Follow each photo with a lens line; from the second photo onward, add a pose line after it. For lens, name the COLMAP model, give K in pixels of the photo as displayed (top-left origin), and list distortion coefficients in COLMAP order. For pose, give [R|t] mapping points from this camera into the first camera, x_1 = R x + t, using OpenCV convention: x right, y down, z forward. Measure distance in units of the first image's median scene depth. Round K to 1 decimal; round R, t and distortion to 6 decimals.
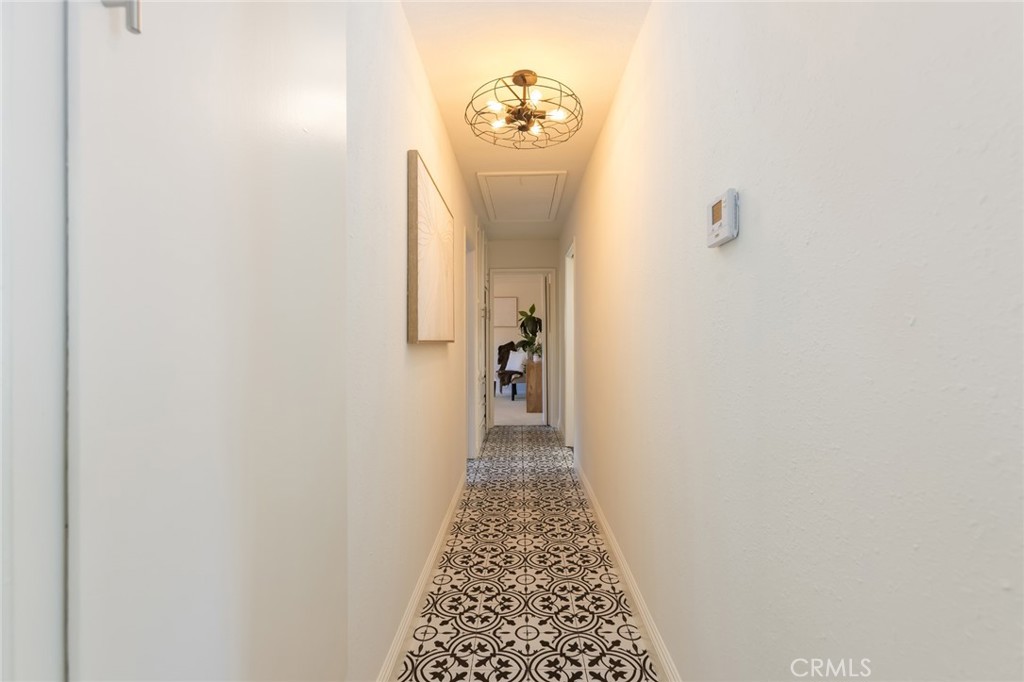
lens RADIAL K [[461.5, 0, 508.1], [0, 461.5, 338.3], [0, 0, 1]] dist [-0.005688, 0.000725]
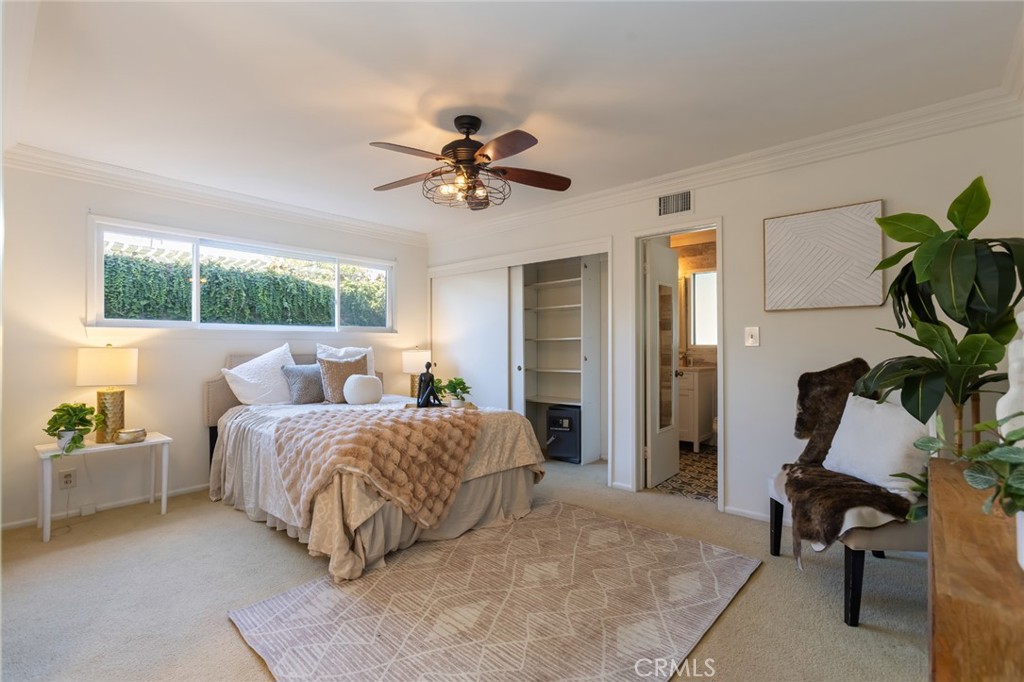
lens RADIAL K [[461.5, 0, 508.1], [0, 461.5, 338.3], [0, 0, 1]] dist [-0.005688, 0.000725]
pose [[0.754103, -0.002733, -0.656750, 0.031684], [-0.002807, 0.999969, -0.007384, -0.002228], [0.656750, 0.007412, 0.754072, 0.706426]]
